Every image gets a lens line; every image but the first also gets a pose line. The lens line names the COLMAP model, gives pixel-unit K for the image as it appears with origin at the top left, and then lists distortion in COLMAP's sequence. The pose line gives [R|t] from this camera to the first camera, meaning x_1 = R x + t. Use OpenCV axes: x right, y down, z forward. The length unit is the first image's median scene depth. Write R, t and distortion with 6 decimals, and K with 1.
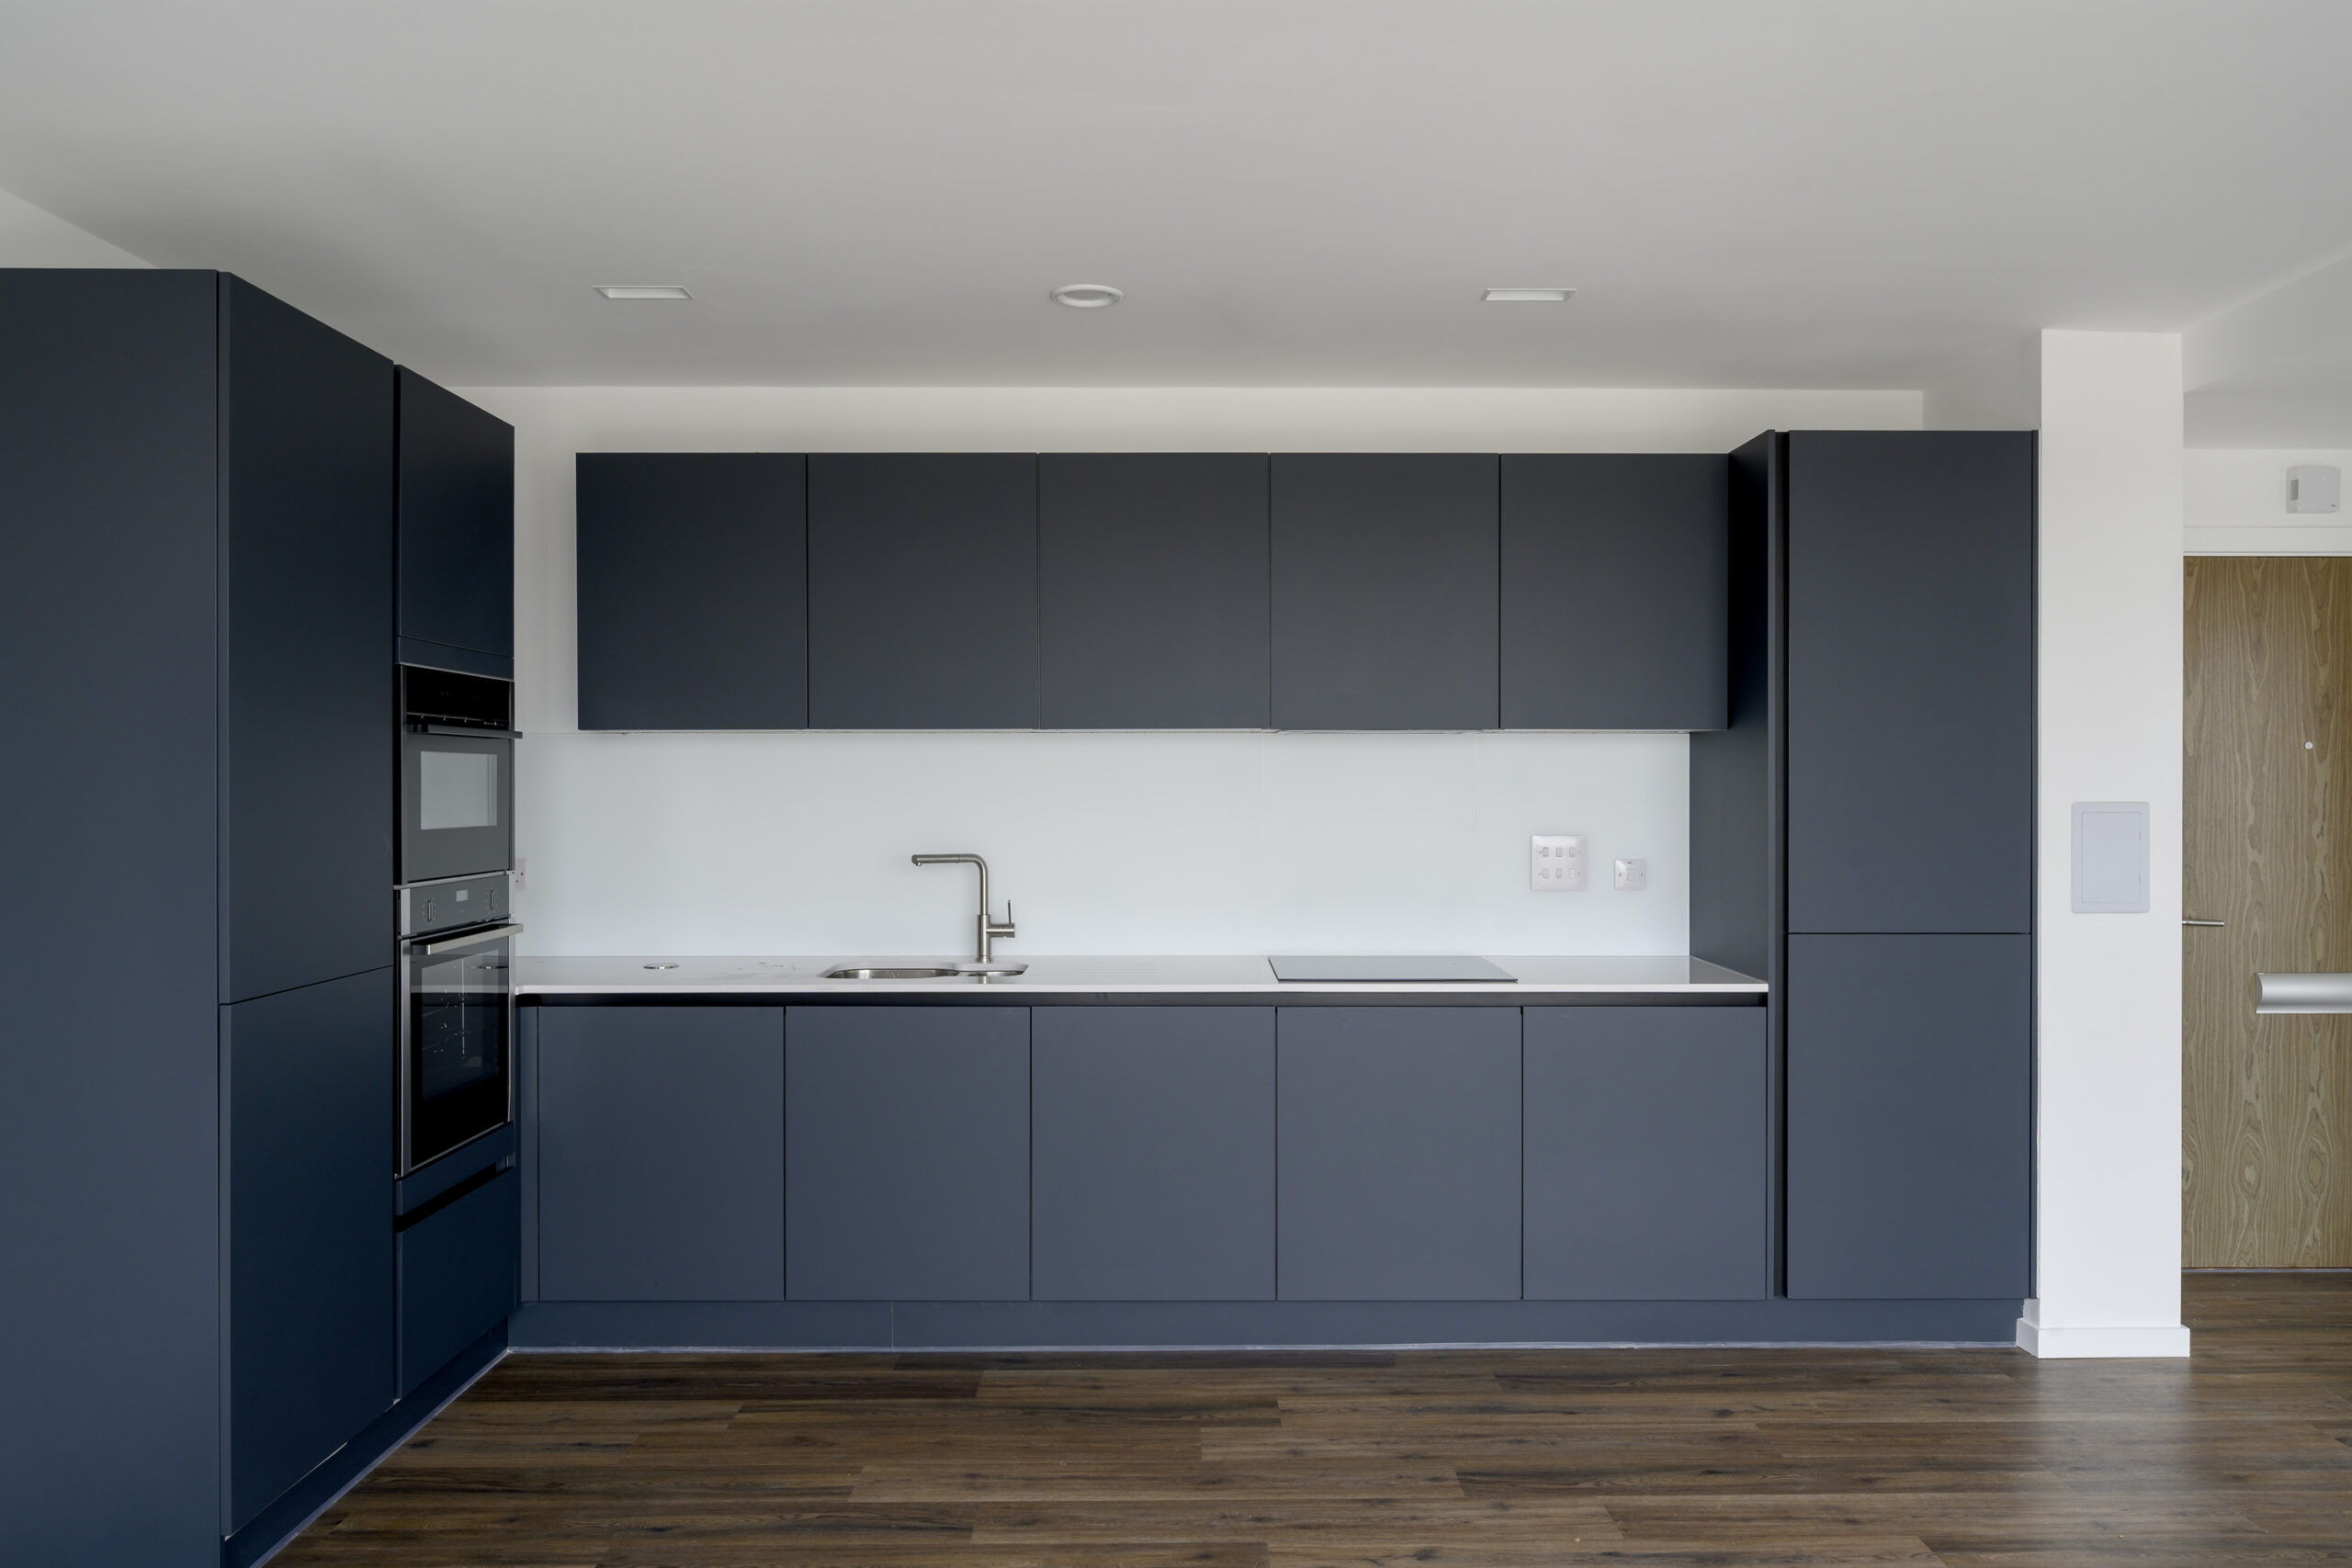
lens RADIAL K [[1683.2, 0, 1167.4], [0, 1683.2, 793.1], [0, 0, 1]] dist [-0.005000, 0.001120]
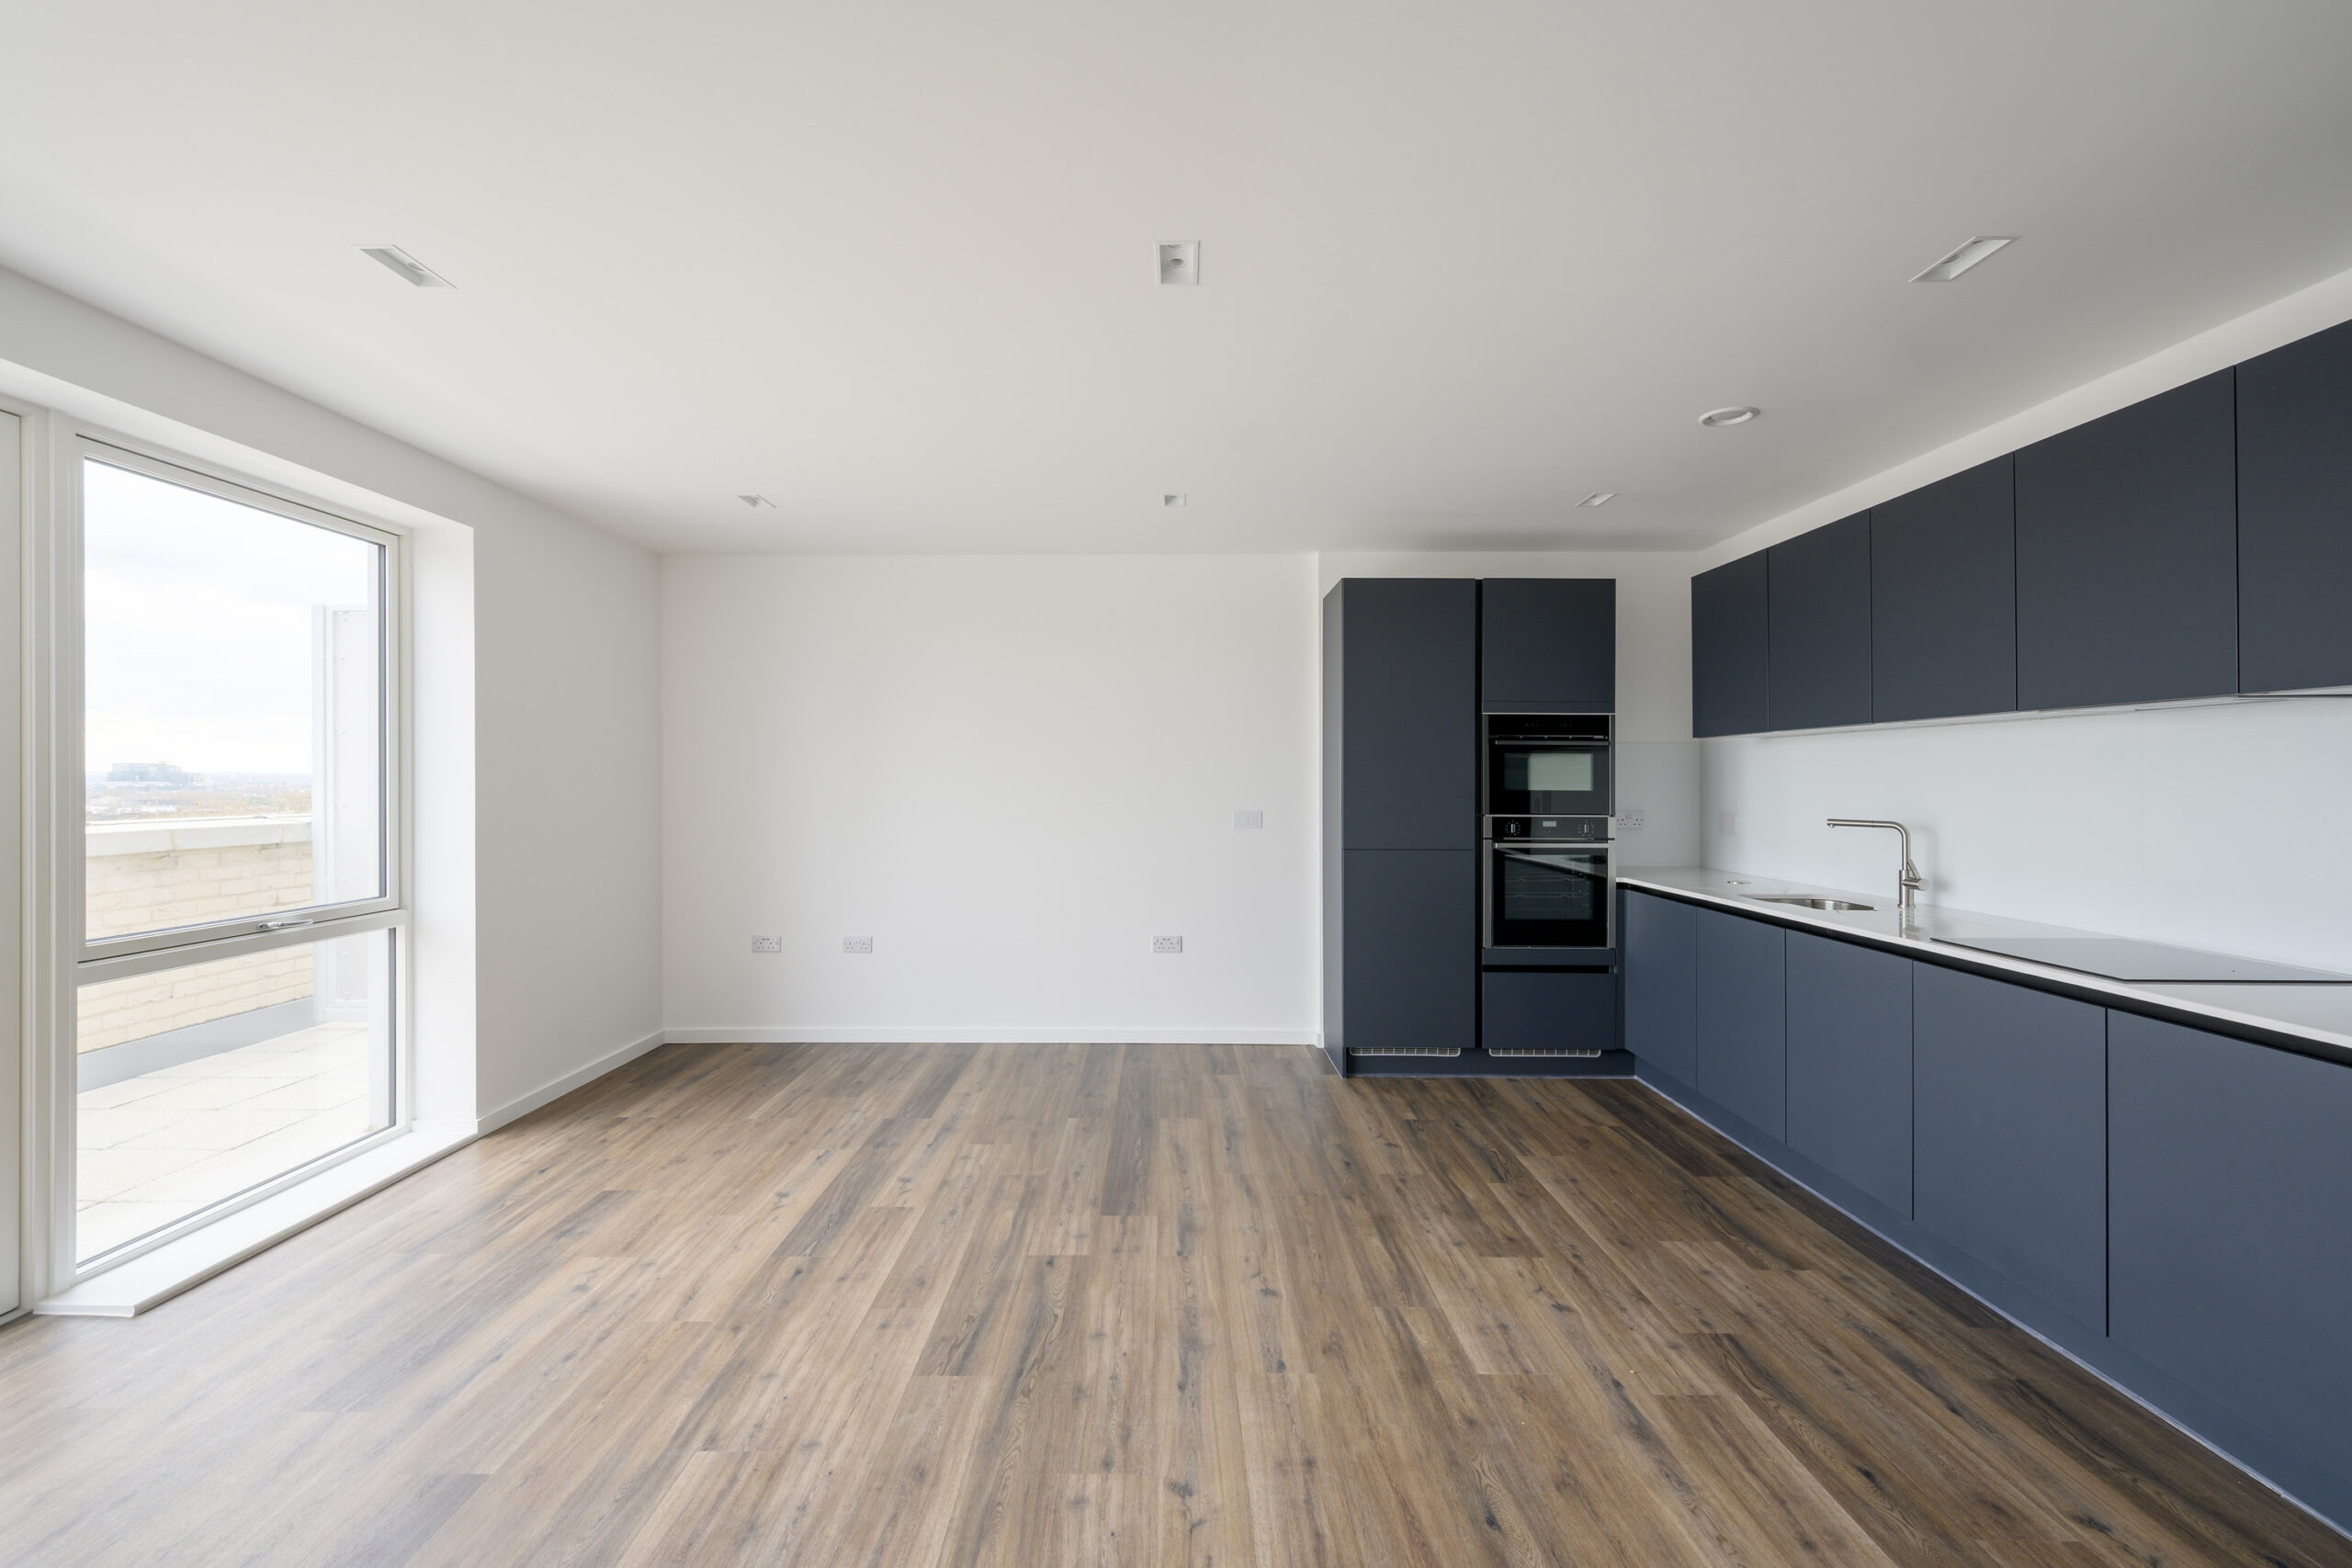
lens RADIAL K [[1039.3, 0, 1162.3], [0, 1039.3, 777.0], [0, 0, 1]] dist [0.004132, -0.000249]
pose [[-0.009933, -0.001116, -0.999950, 0.851161], [-0.010148, 0.999948, -0.001015, 0.010809], [0.999899, 0.010137, -0.009944, 0.554376]]
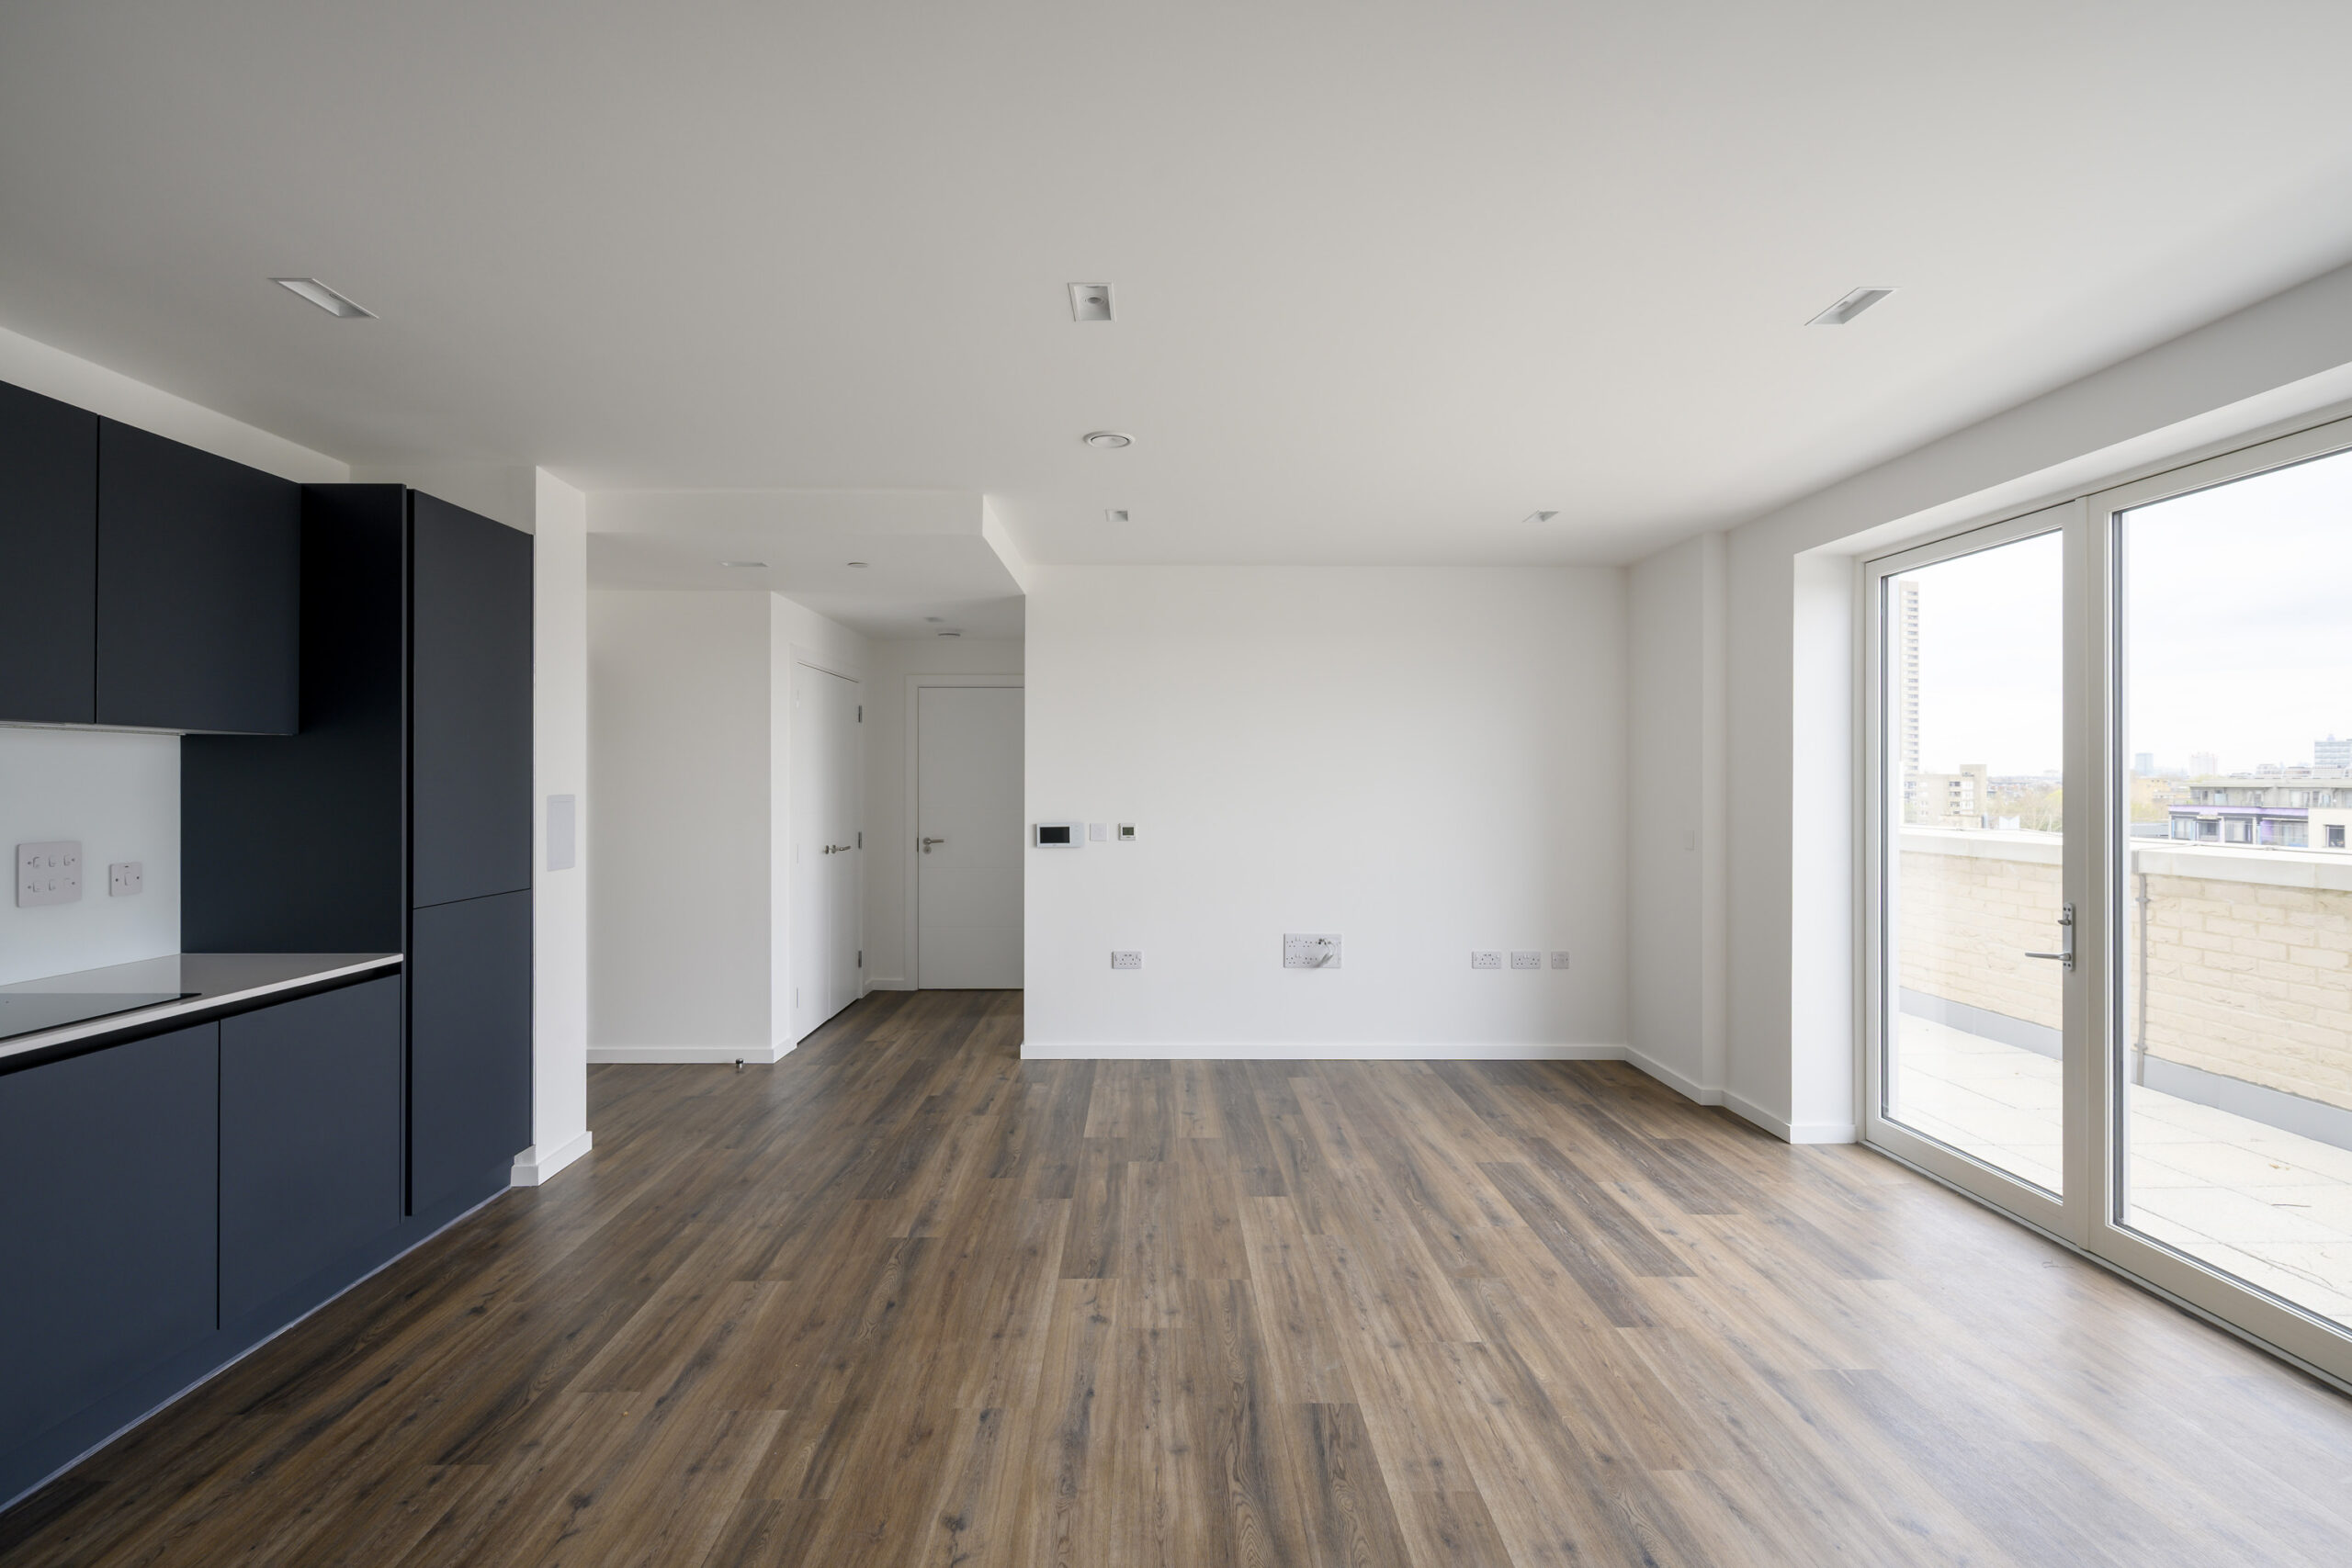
lens RADIAL K [[1094.3, 0, 1169.5], [0, 1094.3, 774.9], [0, 0, 1]] dist [0.001916, 0.000893]
pose [[-0.014655, 0.002669, 0.999889, -0.460289], [0.006984, 0.999972, -0.002567, -0.006854], [-0.999868, 0.006945, -0.014673, 0.521474]]
